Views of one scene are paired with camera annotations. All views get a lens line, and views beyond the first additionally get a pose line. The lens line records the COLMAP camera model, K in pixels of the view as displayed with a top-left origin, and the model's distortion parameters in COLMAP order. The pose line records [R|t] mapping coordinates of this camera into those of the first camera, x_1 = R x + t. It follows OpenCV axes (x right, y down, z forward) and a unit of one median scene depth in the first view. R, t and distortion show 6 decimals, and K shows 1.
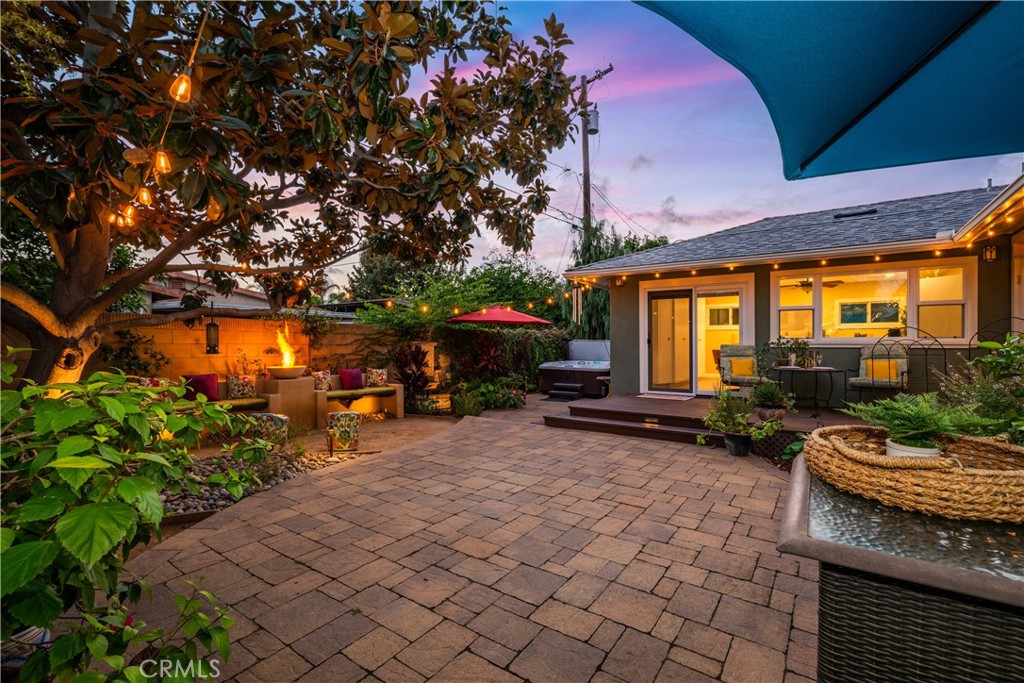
lens RADIAL K [[437.3, 0, 524.3], [0, 437.3, 346.8], [0, 0, 1]] dist [0.000837, 0.000075]
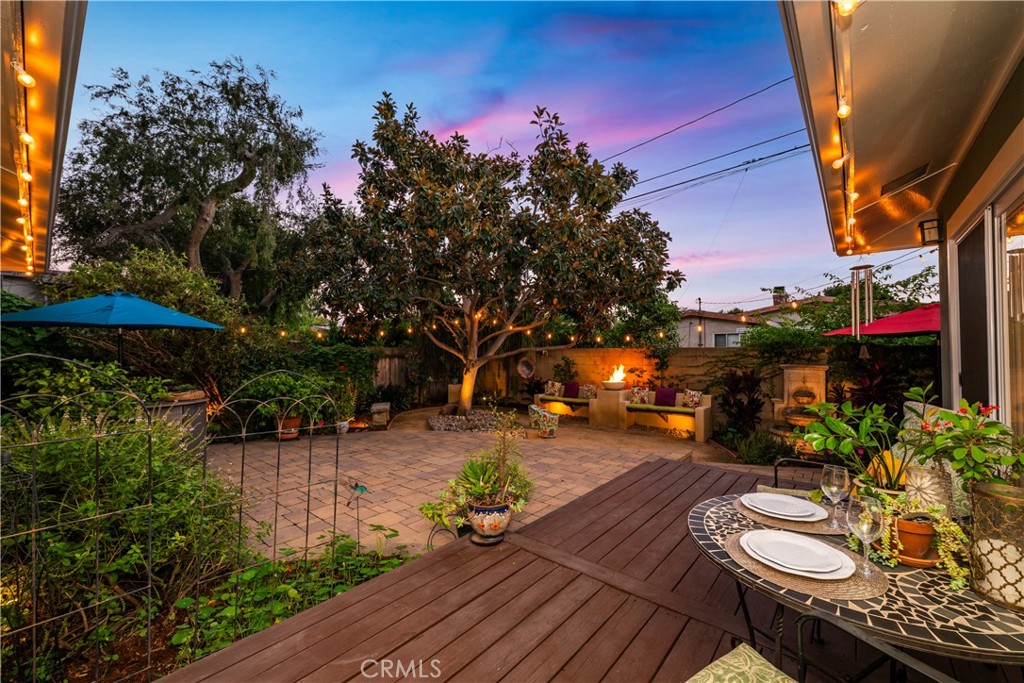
lens RADIAL K [[401.2, 0, 517.0], [0, 401.2, 347.9], [0, 0, 1]] dist [-0.000638, -0.000117]
pose [[-0.082758, -0.017674, -0.996413, 1.136814], [-0.002187, 0.999844, -0.017553, -0.058659], [0.996567, 0.000727, -0.082783, 1.134003]]
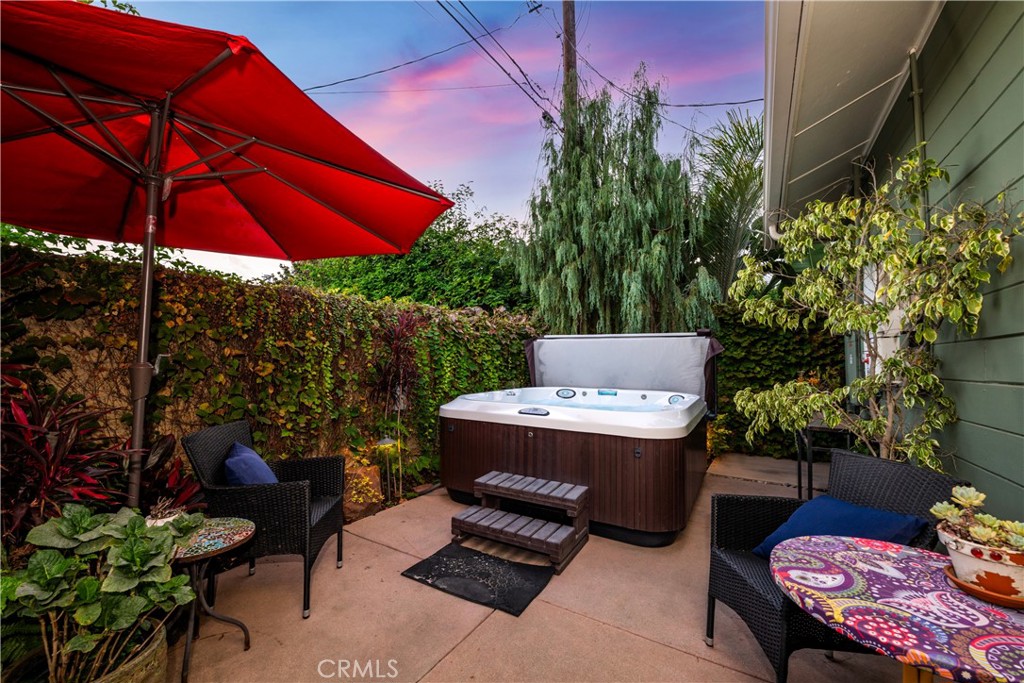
lens RADIAL K [[401.2, 0, 517.0], [0, 401.2, 347.9], [0, 0, 1]] dist [-0.000638, -0.000117]
pose [[0.998236, 0.007735, 0.058863, 0.188929], [-0.005438, 0.999221, -0.039083, 0.032123], [-0.059120, 0.038694, 0.997501, 1.868494]]
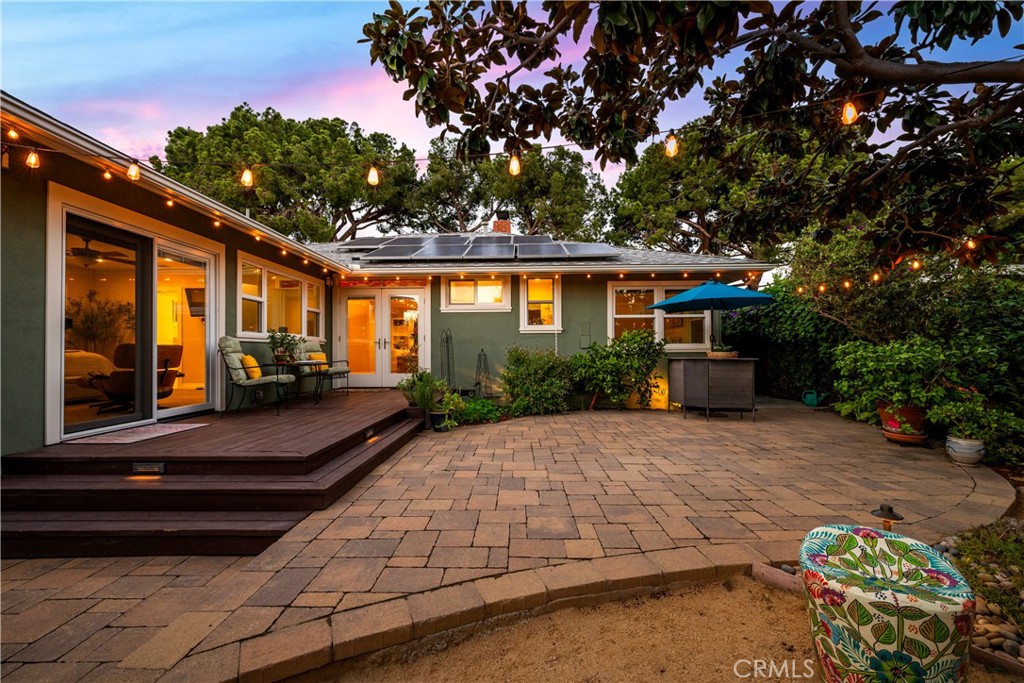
lens RADIAL K [[424.3, 0, 512.5], [0, 424.3, 346.6], [0, 0, 1]] dist [0.001608, 0.000206]
pose [[-0.559152, 0.008507, 0.829021, -0.569898], [0.005954, 0.999963, -0.006246, 0.027710], [-0.829044, 0.001444, -0.559182, 1.495676]]
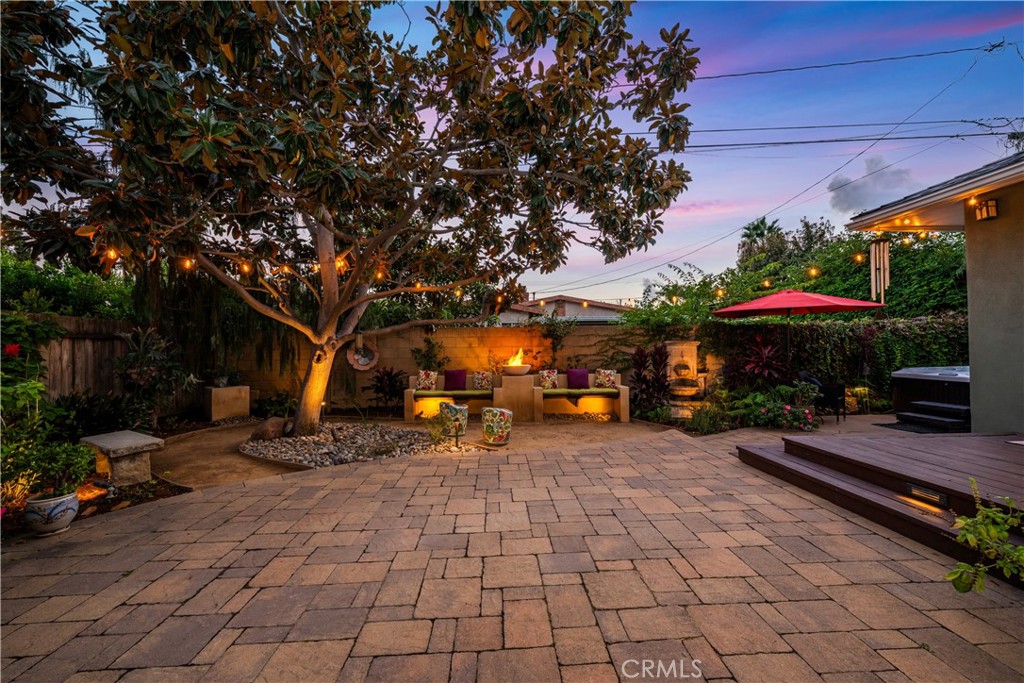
lens RADIAL K [[401.2, 0, 517.0], [0, 401.2, 347.9], [0, 0, 1]] dist [-0.000638, -0.000117]
pose [[0.604597, -0.016202, -0.796367, 0.459198], [0.013589, 0.999857, -0.010026, 0.013078], [0.796416, -0.004760, 0.604731, 0.496592]]
